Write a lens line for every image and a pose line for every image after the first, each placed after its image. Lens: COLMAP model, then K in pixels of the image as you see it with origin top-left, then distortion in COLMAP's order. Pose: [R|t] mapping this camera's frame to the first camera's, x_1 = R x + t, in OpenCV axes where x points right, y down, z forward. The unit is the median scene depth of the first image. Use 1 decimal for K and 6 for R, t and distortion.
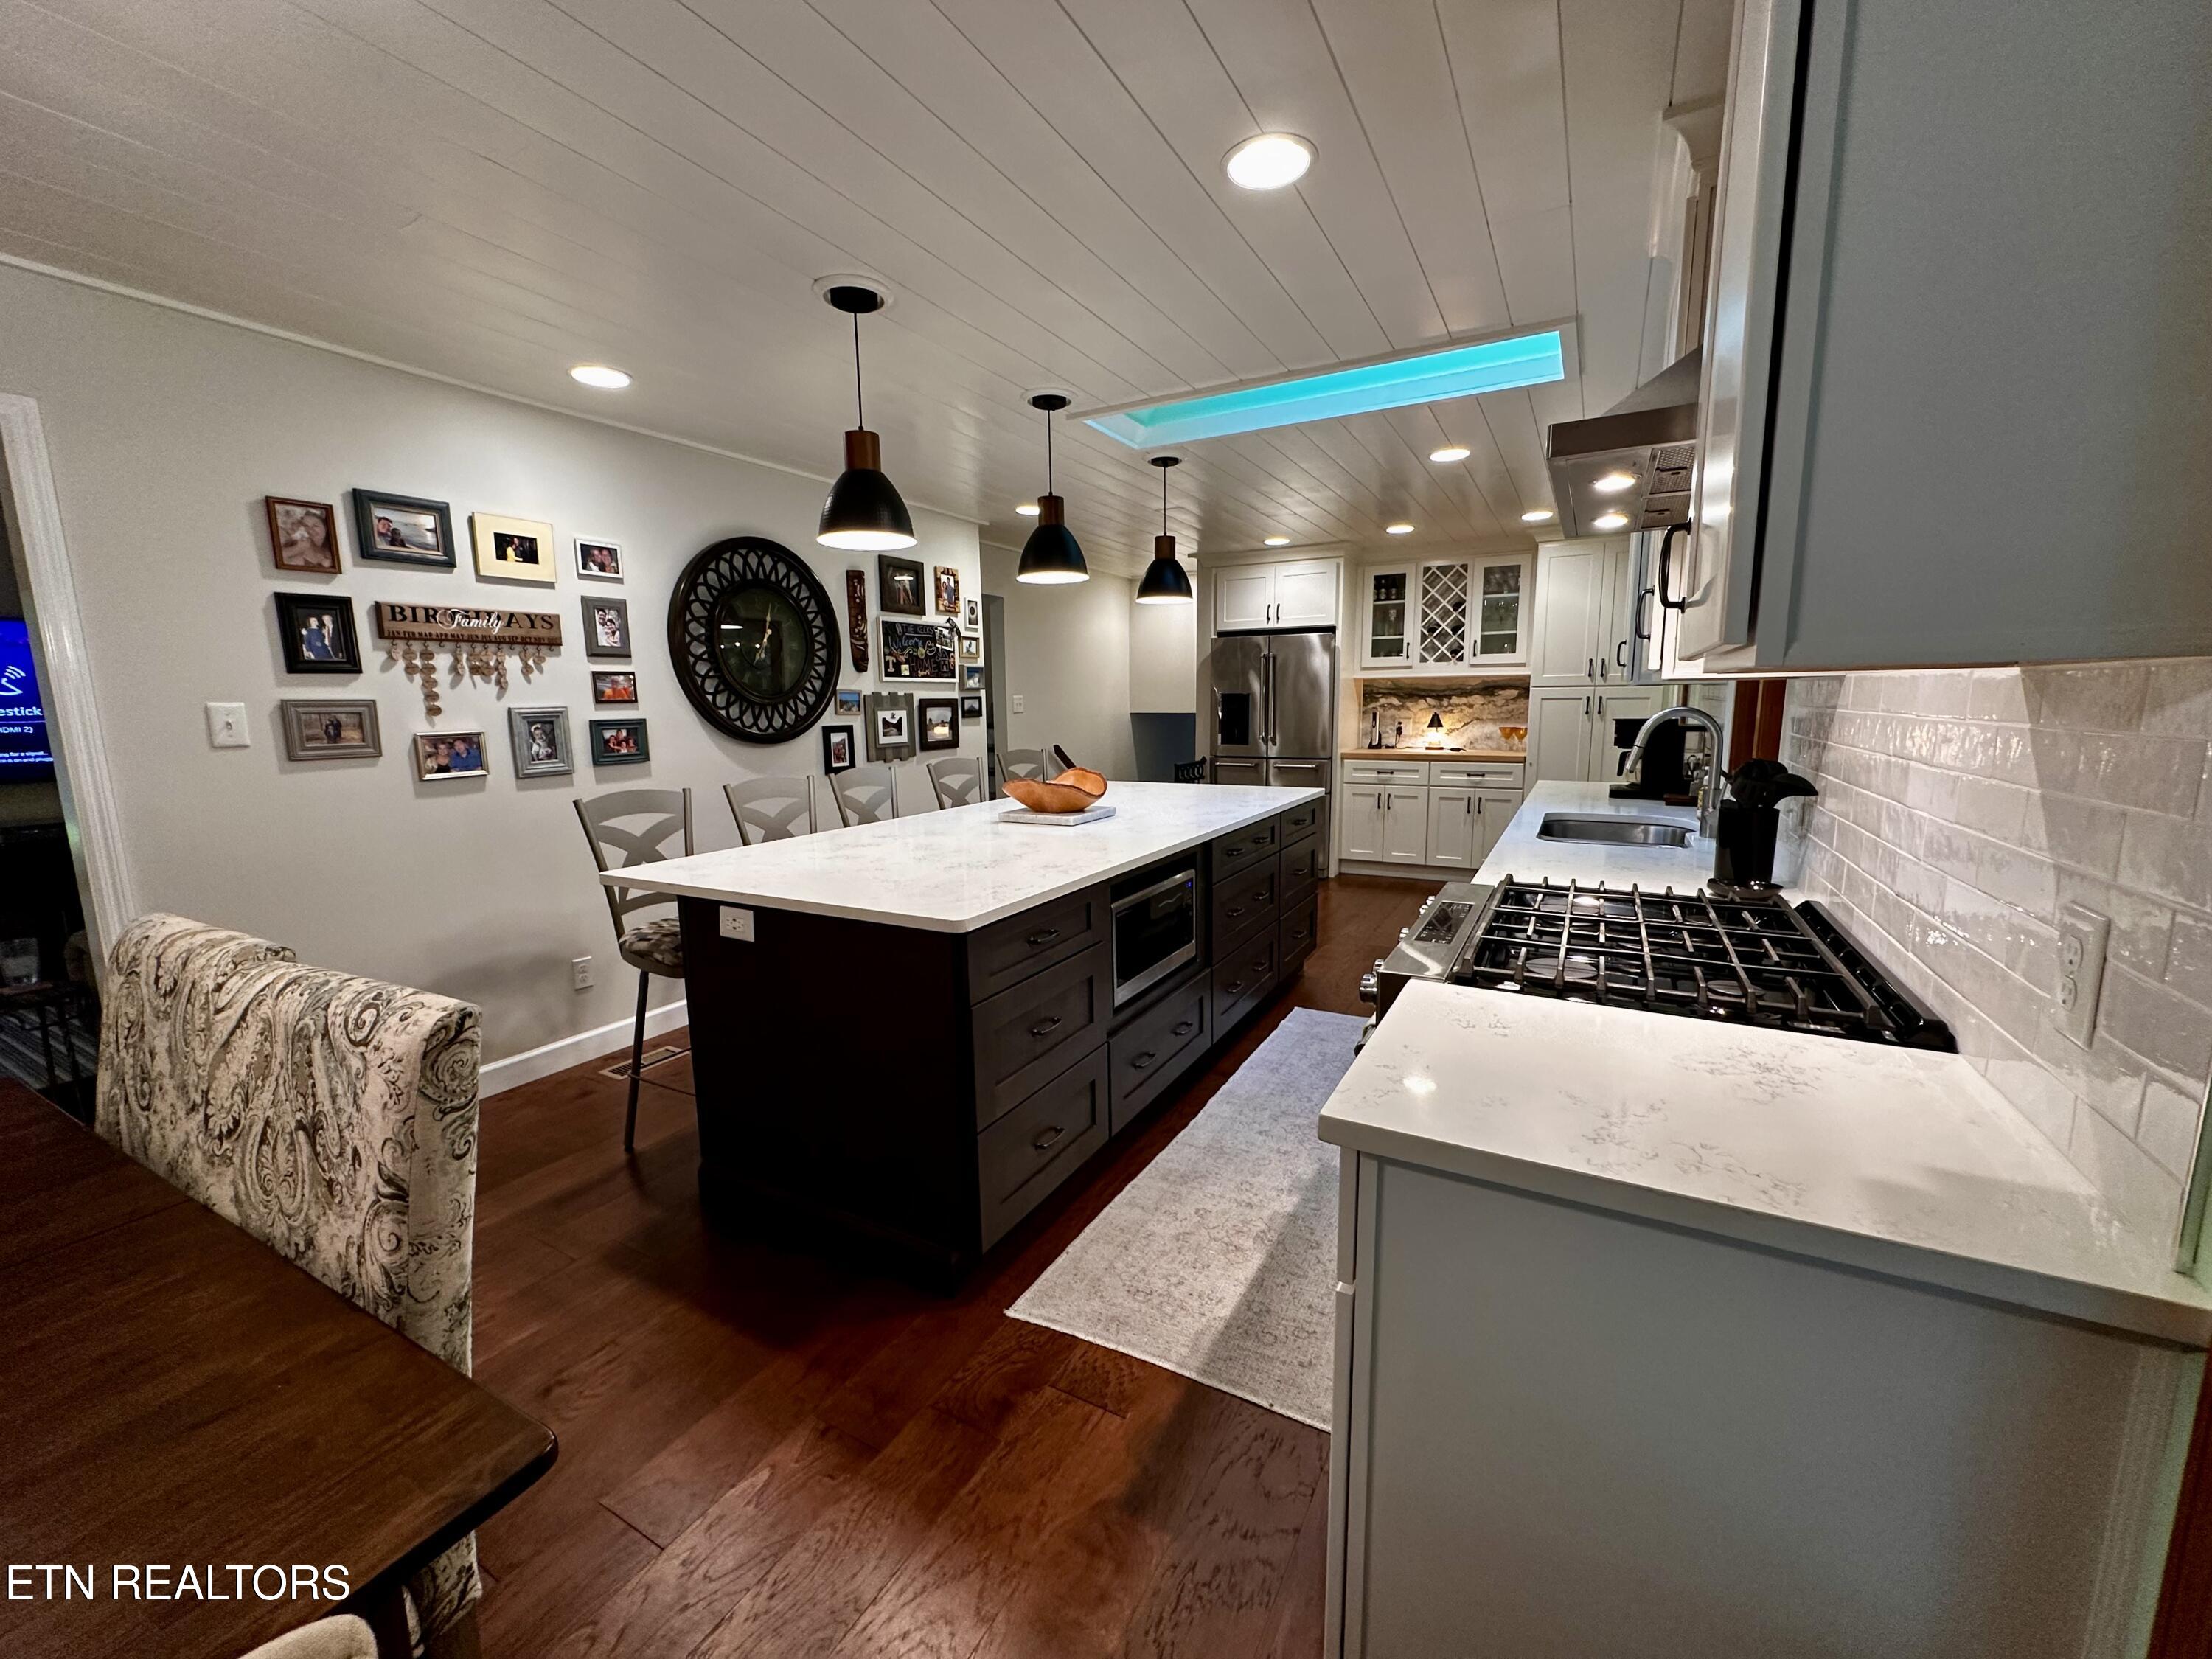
lens RADIAL K [[889.9, 0, 1102.0], [0, 889.9, 835.1], [0, 0, 1]] dist [-0.004619, 0.000803]
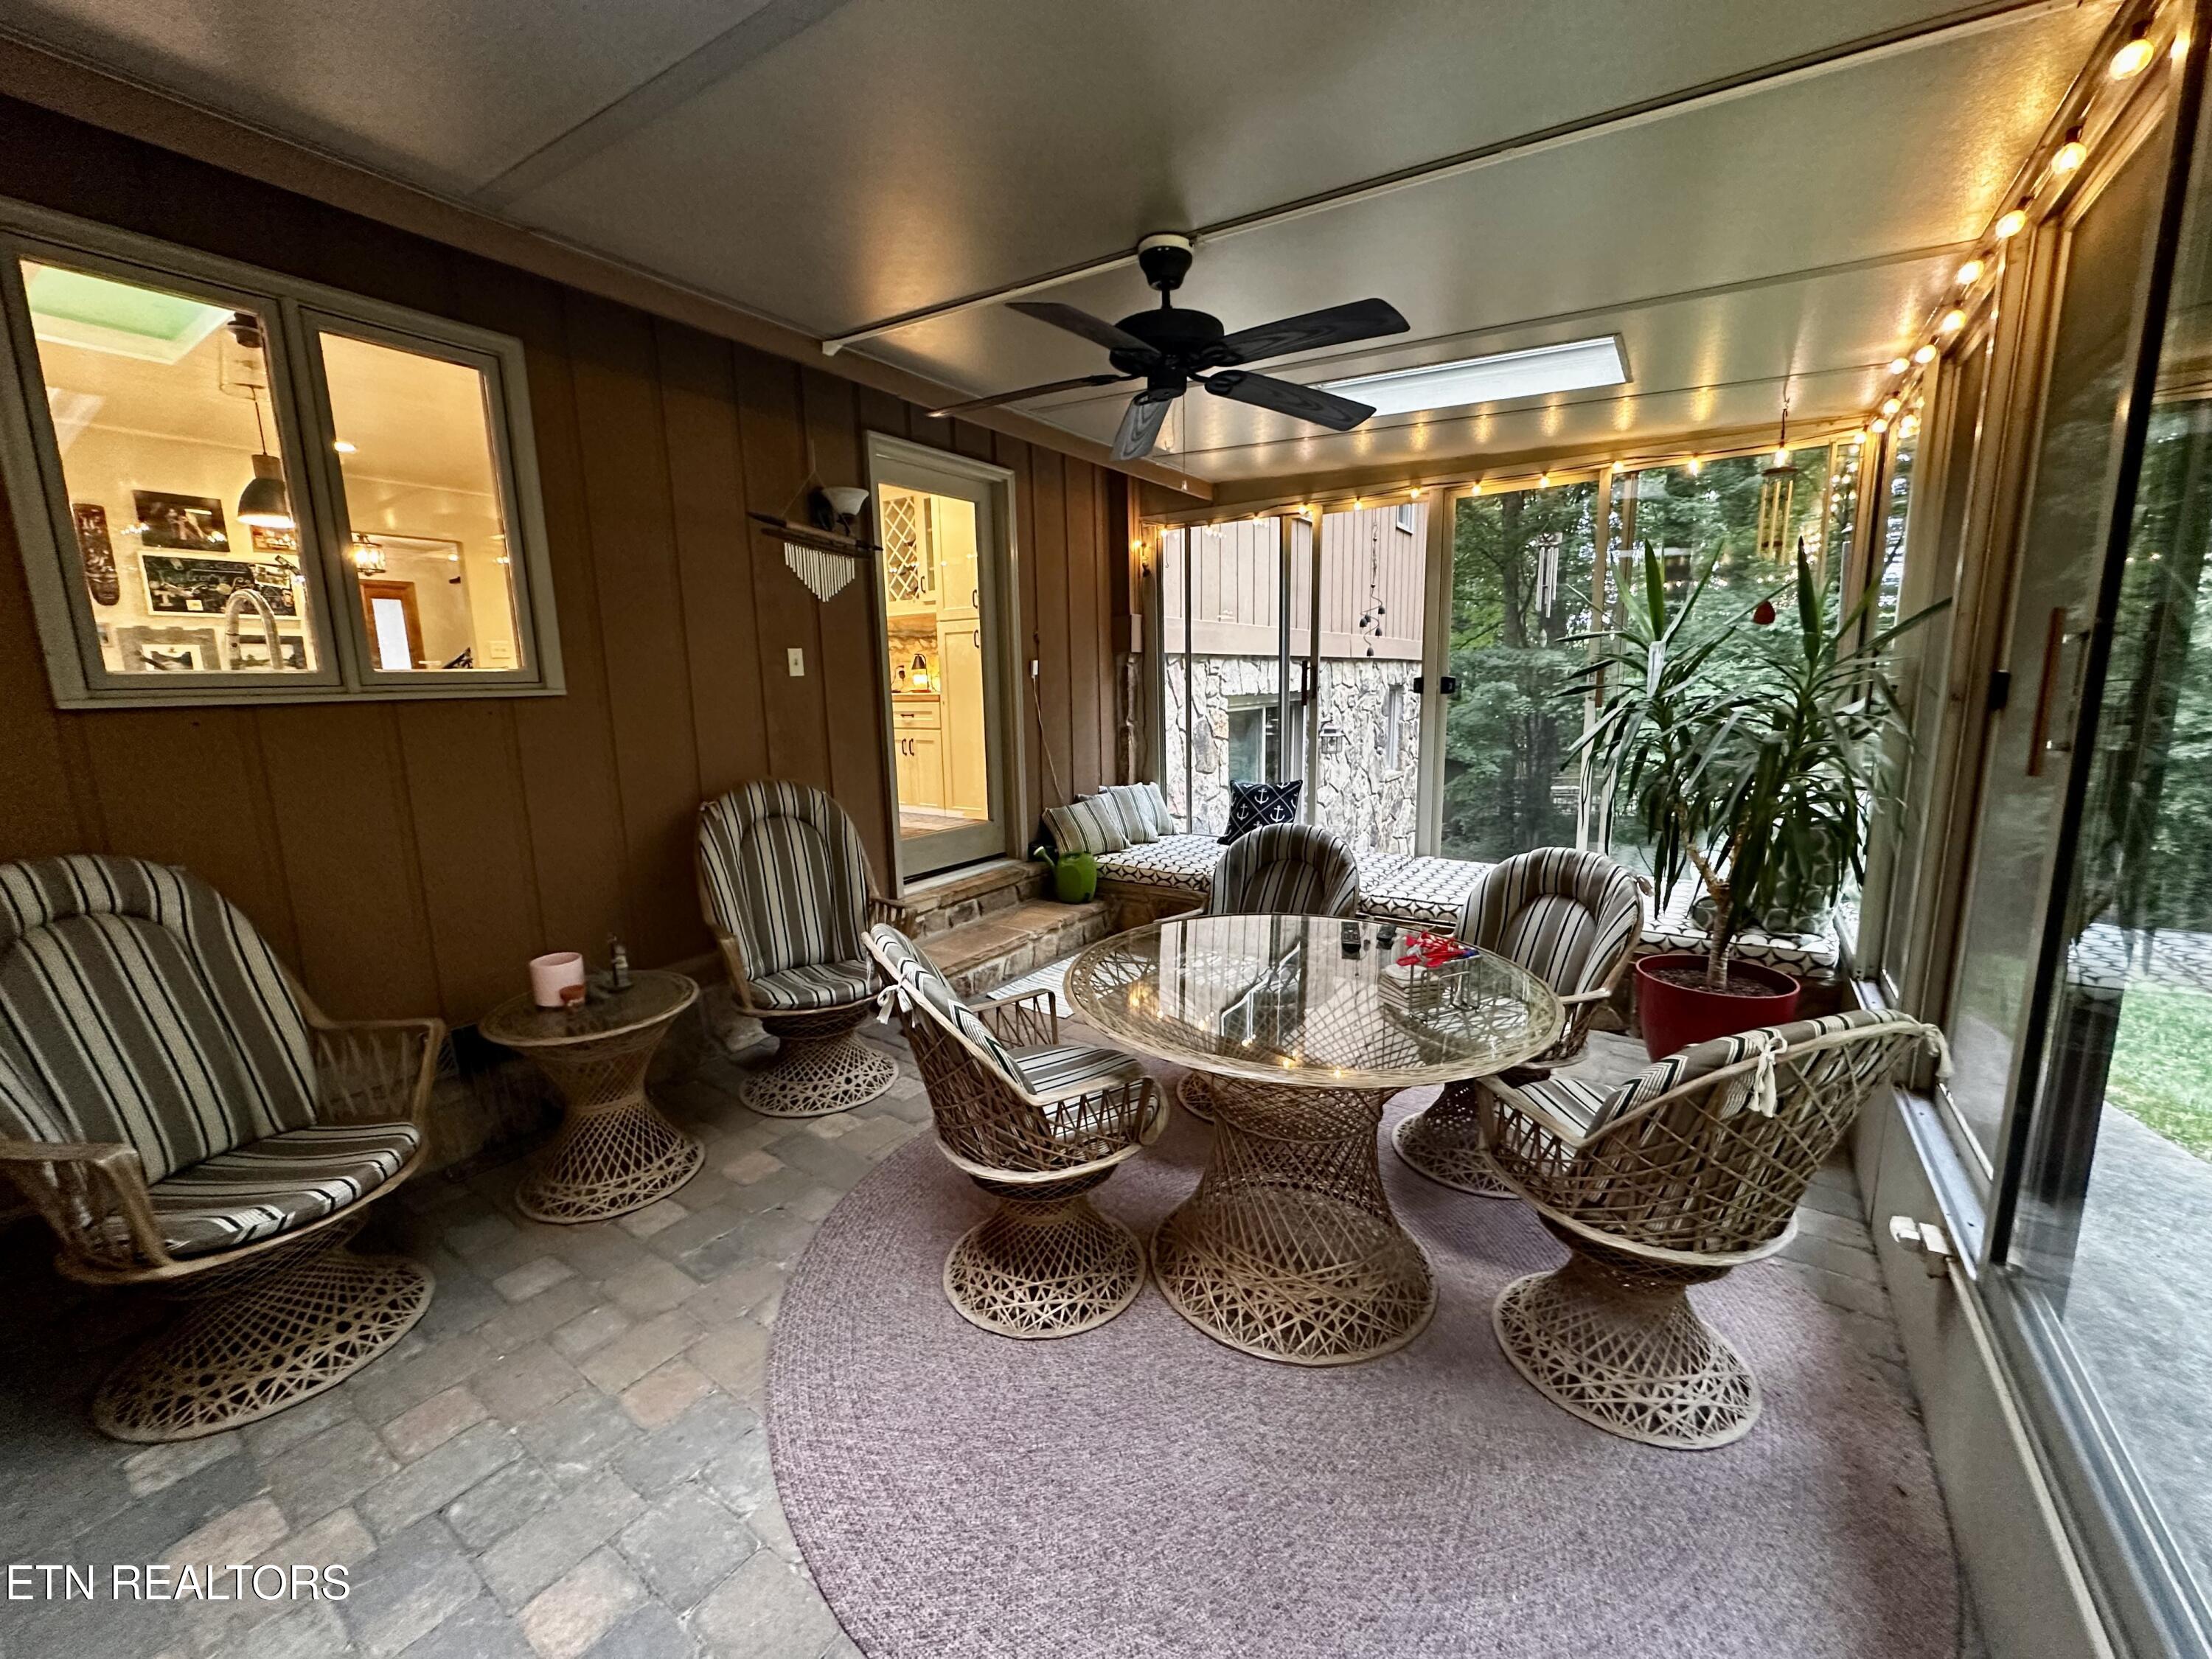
lens RADIAL K [[889.9, 0, 1113.1], [0, 889.9, 841.4], [0, 0, 1]] dist [-0.004619, 0.000803]
pose [[0.996747, 0.002823, -0.080550, 0.985302], [-0.000966, 0.999733, 0.023094, 0.065484], [0.080594, -0.022942, 0.996483, 0.071557]]
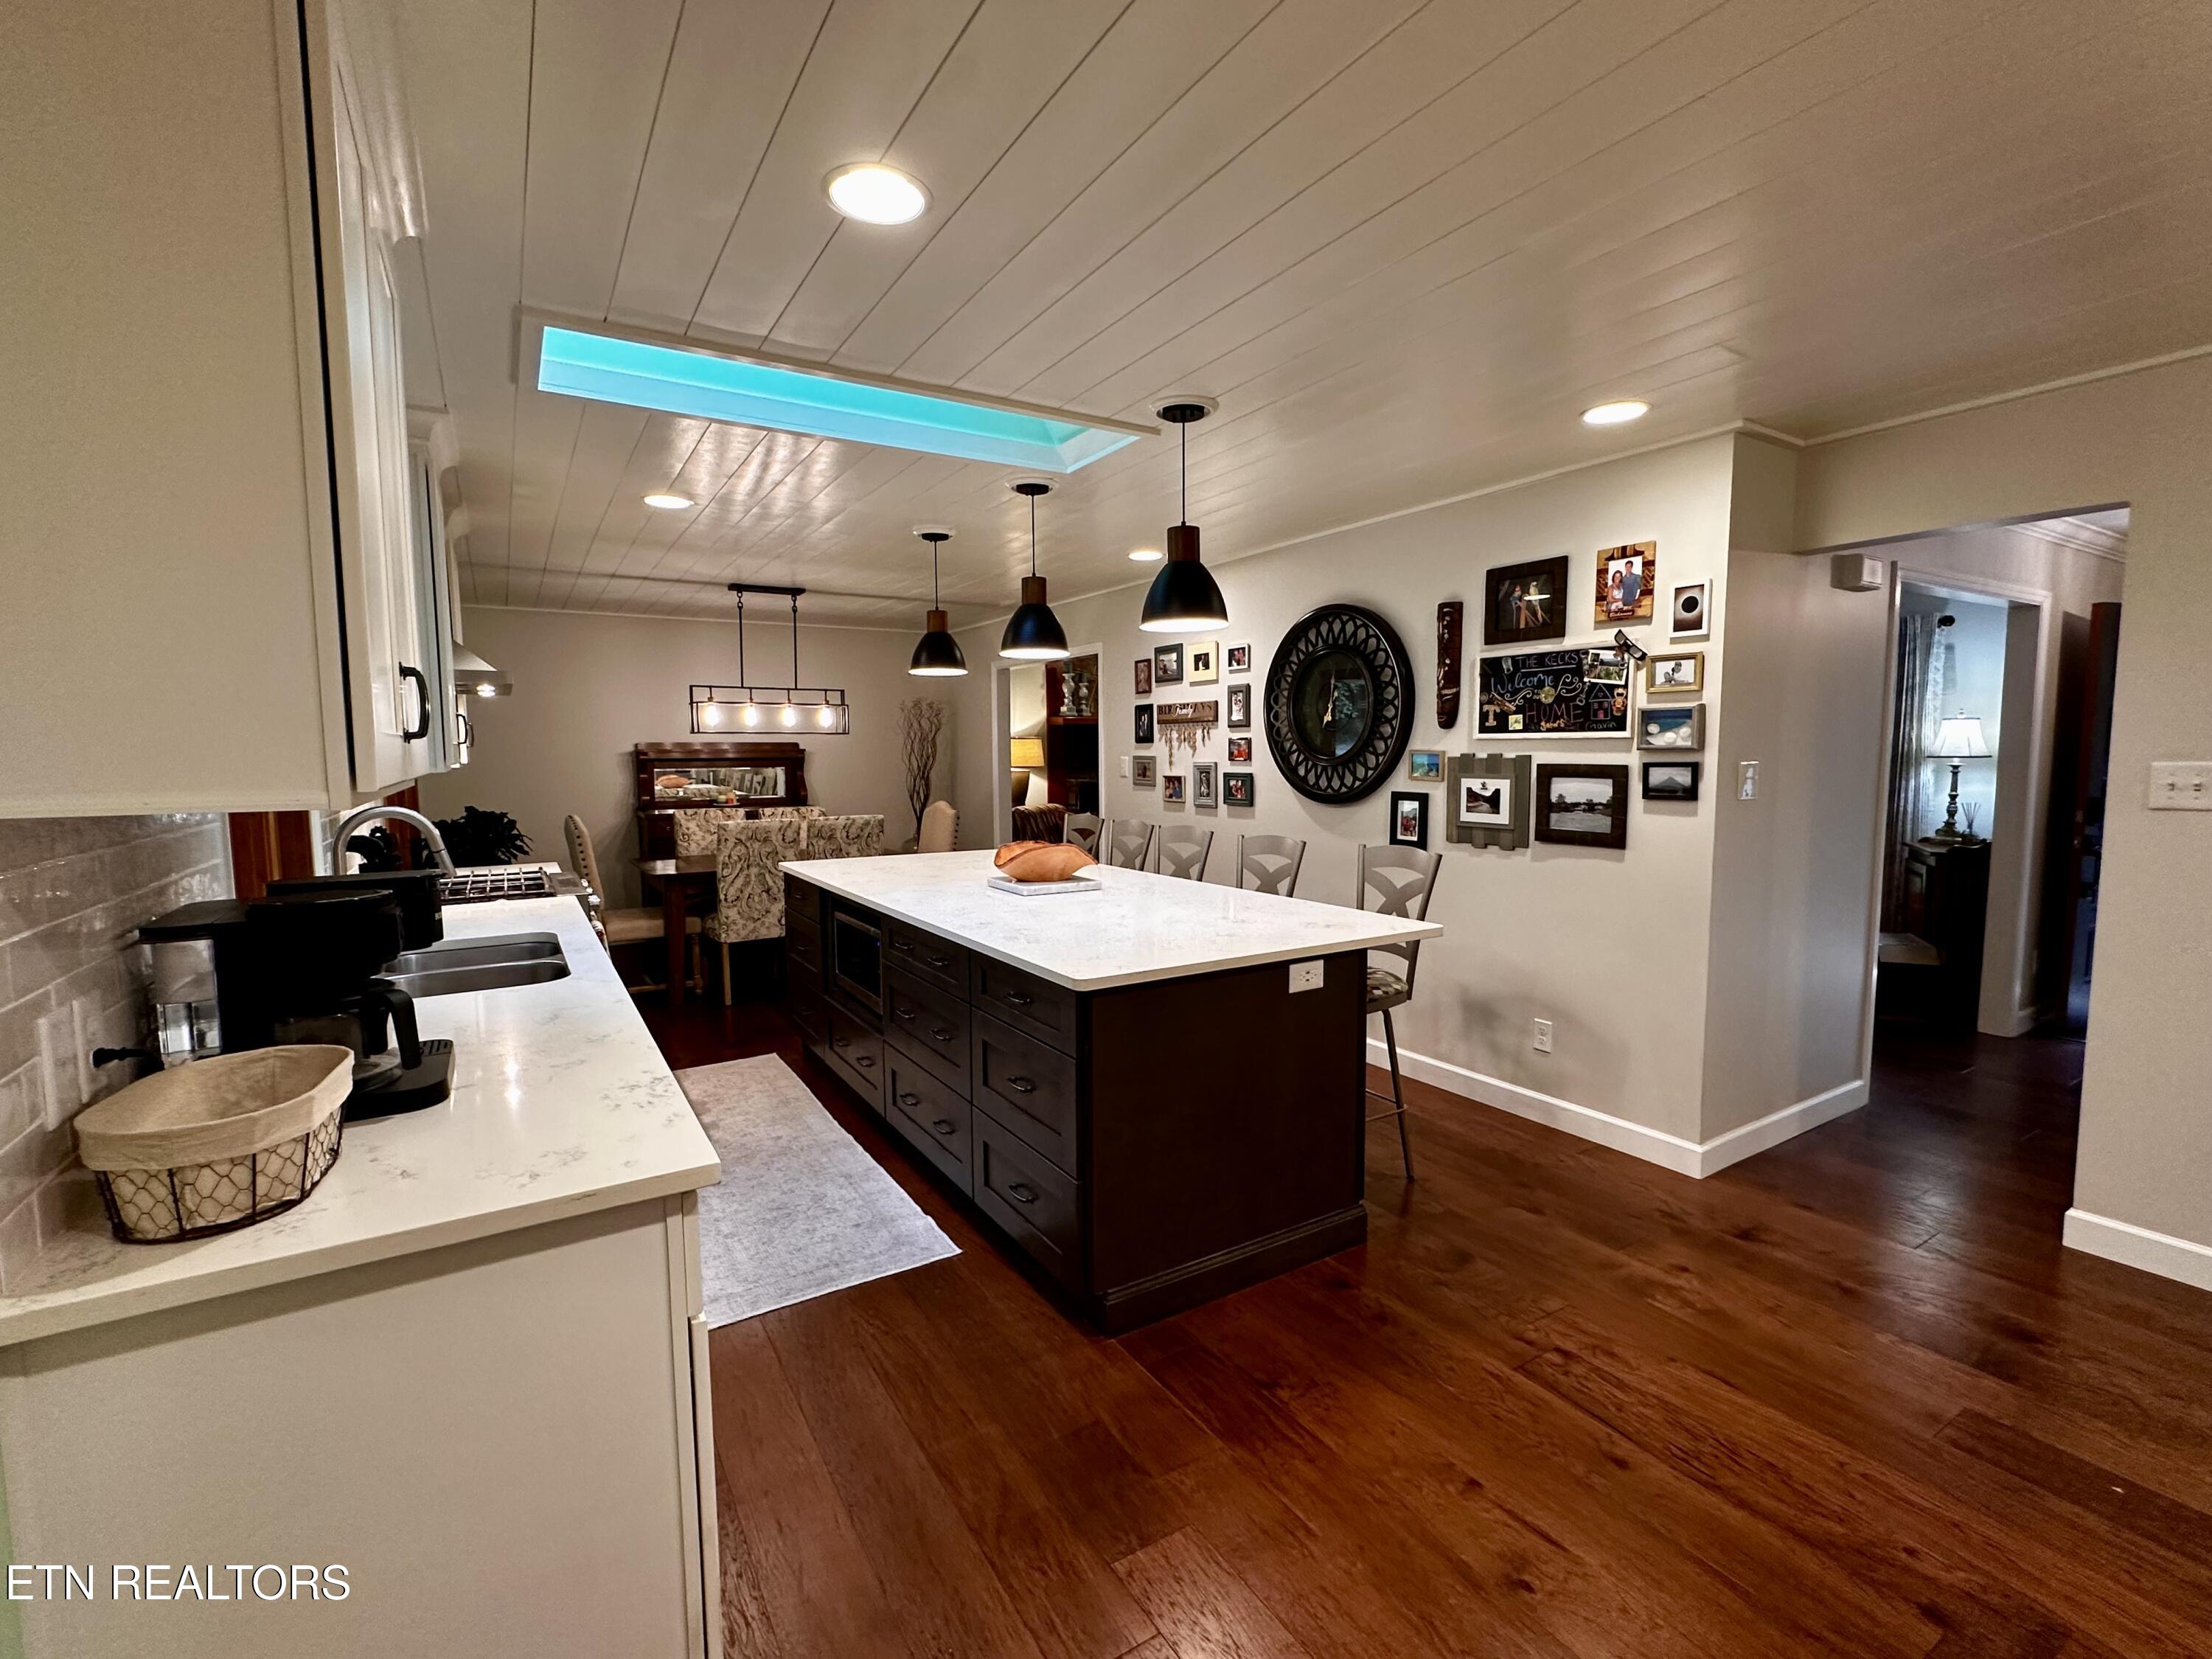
lens RADIAL K [[981.8, 0, 1096.2], [0, 981.8, 834.0], [0, 0, 1]] dist [-0.002014, 0.000195]
pose [[-0.493694, 0.093151, -0.864633, 0.663254], [-0.119602, 0.977526, 0.173604, -0.210151], [0.861372, 0.189119, -0.471457, 1.185285]]
